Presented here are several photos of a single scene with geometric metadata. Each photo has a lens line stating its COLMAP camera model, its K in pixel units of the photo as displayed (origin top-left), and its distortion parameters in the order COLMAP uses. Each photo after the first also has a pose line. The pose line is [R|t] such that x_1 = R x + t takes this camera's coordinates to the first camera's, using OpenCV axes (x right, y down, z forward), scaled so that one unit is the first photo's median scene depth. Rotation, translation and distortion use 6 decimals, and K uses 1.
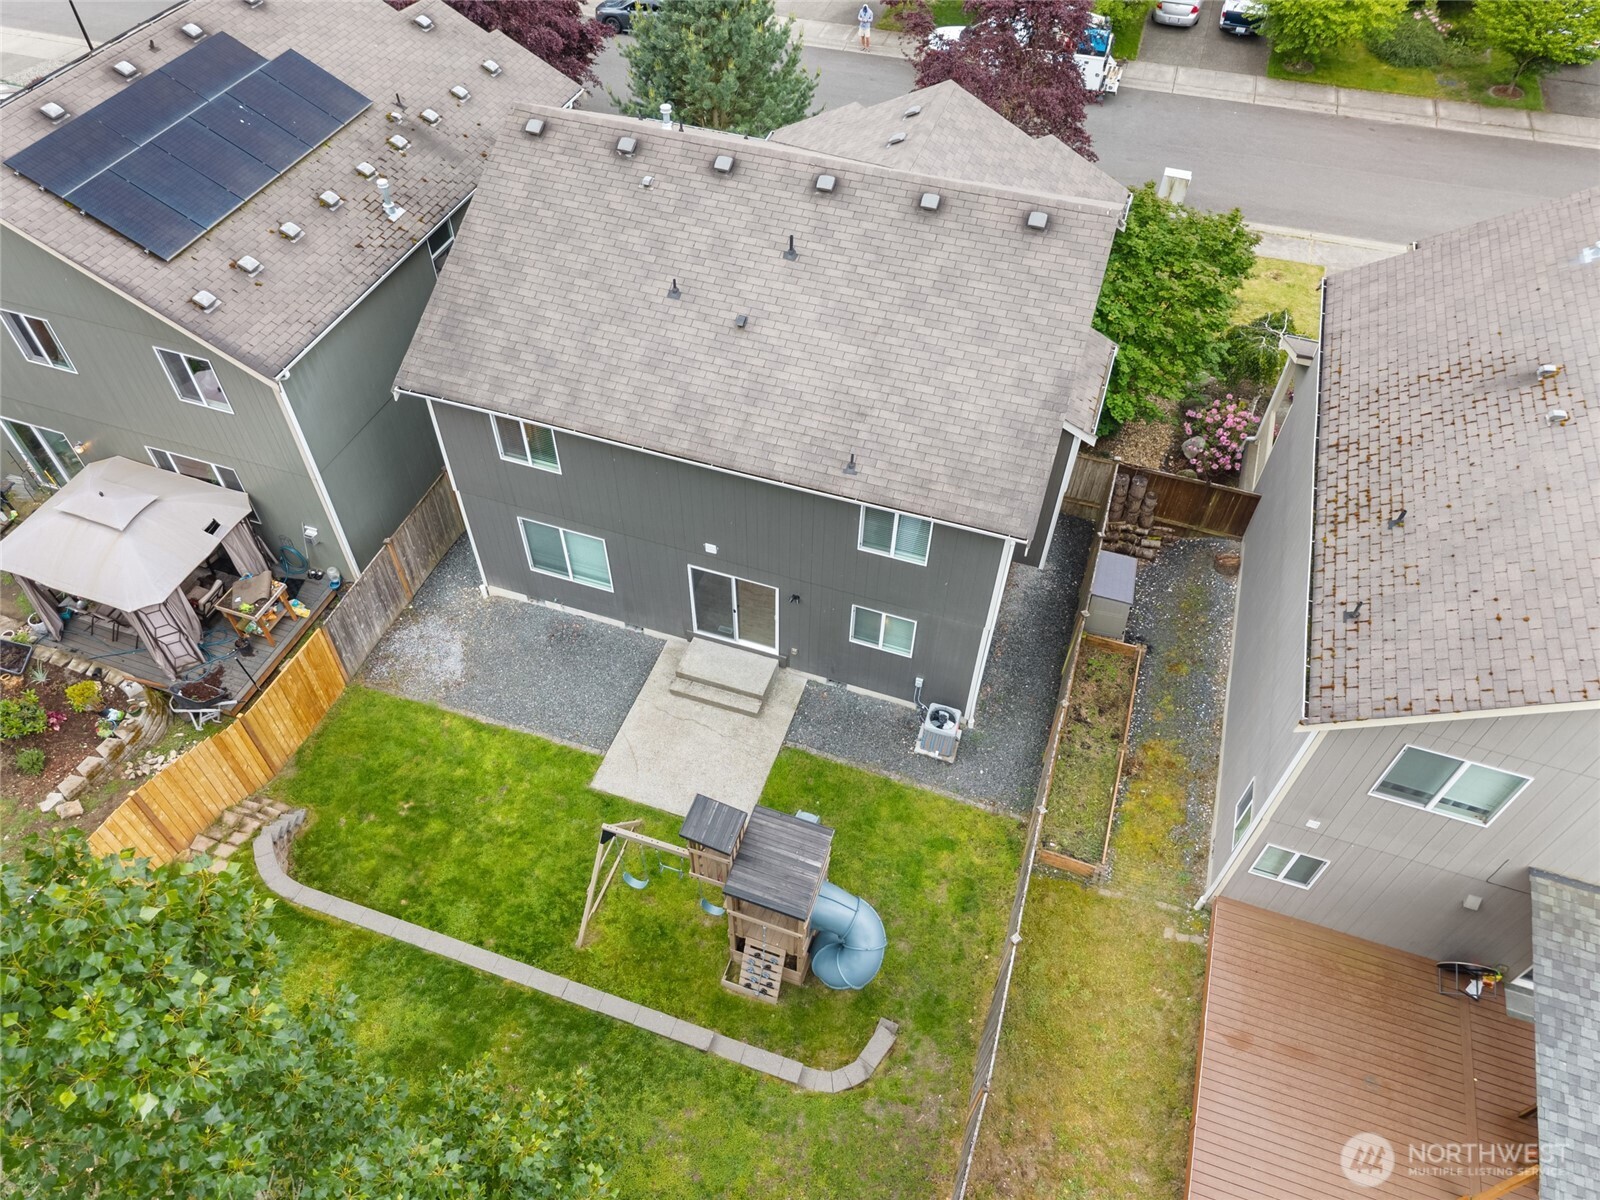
lens RADIAL K [[1113.7, 0, 793.7], [0, 1113.7, 593.5], [0, 0, 1]] dist [0.000078, -0.007086]
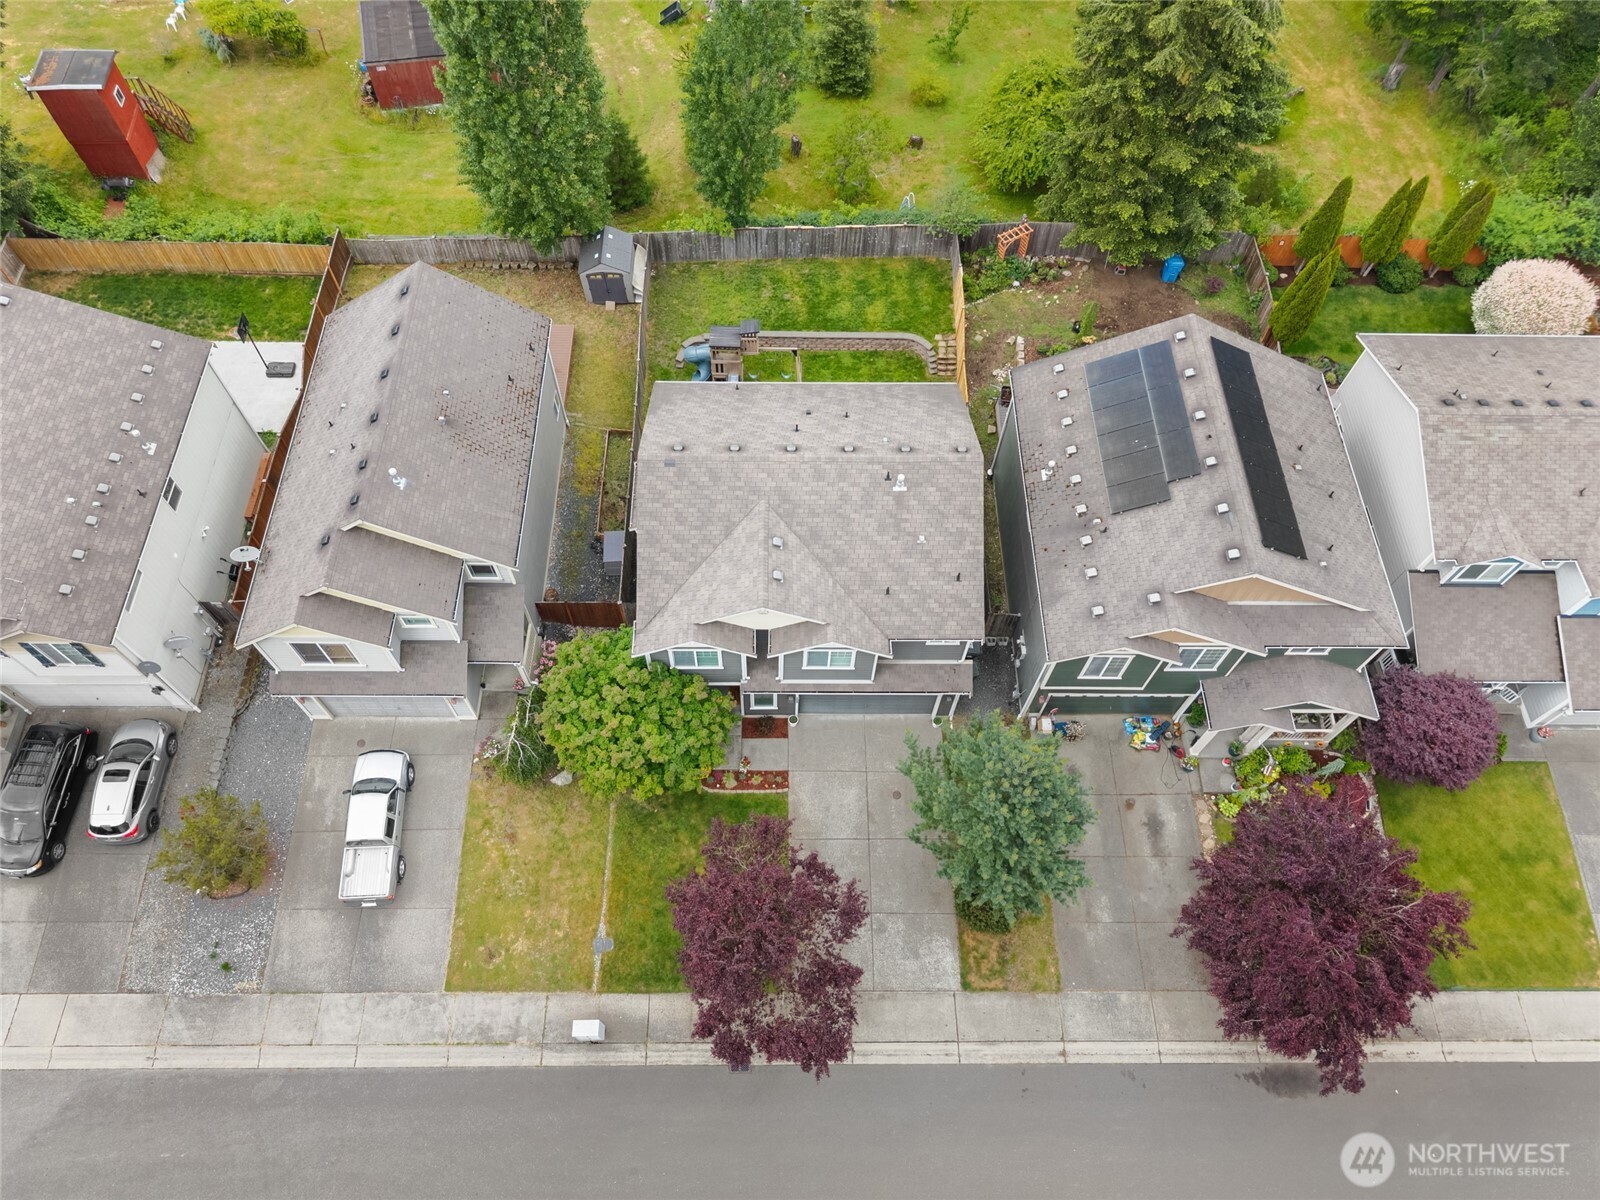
lens RADIAL K [[1113.7, 0, 793.7], [0, 1113.7, 593.5], [0, 0, 1]] dist [0.000078, -0.007086]
pose [[-0.945249, 0.264656, -0.190947, 0.444700], [-0.262471, -0.268811, 0.926741, -2.159273], [0.193939, 0.926120, 0.323558, 0.619291]]
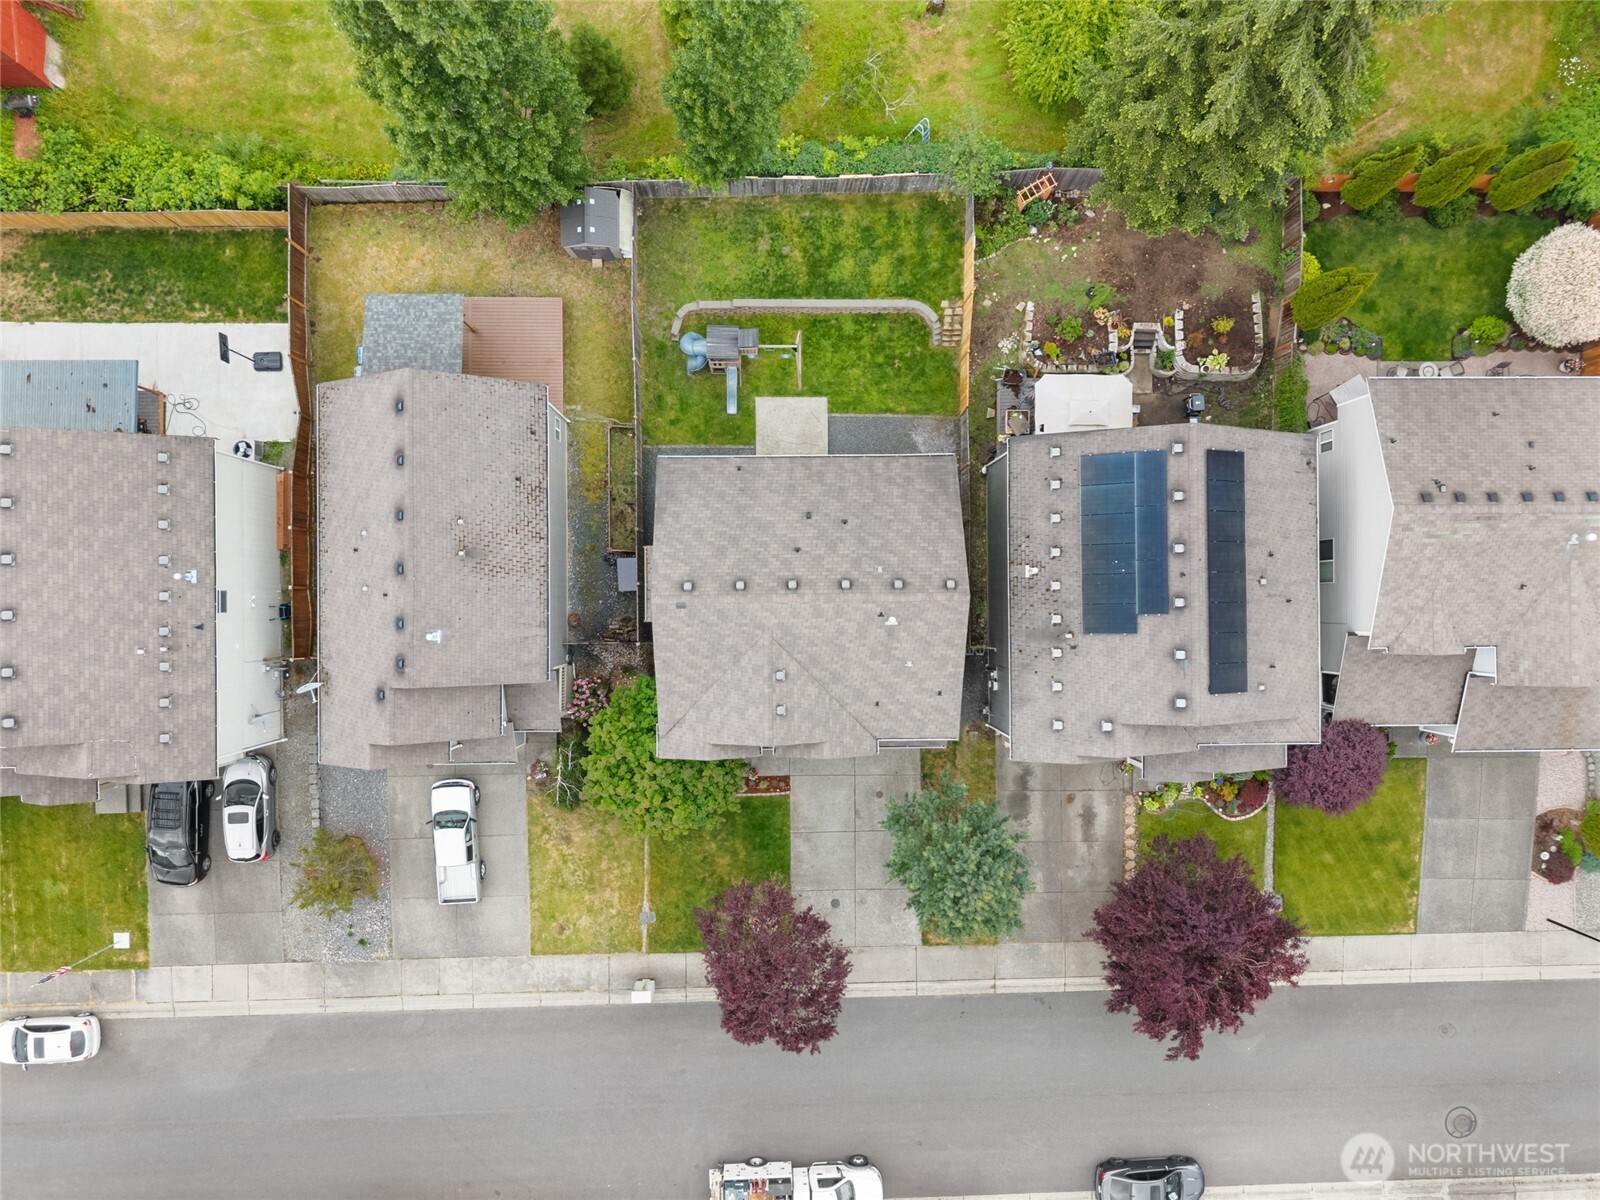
lens RADIAL K [[1113.7, 0, 793.7], [0, 1113.7, 593.5], [0, 0, 1]] dist [0.000078, -0.007086]
pose [[-0.944350, 0.326877, -0.036804, 0.103554], [-0.266926, -0.696110, 0.666469, -1.709039], [0.192233, 0.639204, 0.744624, -0.489187]]
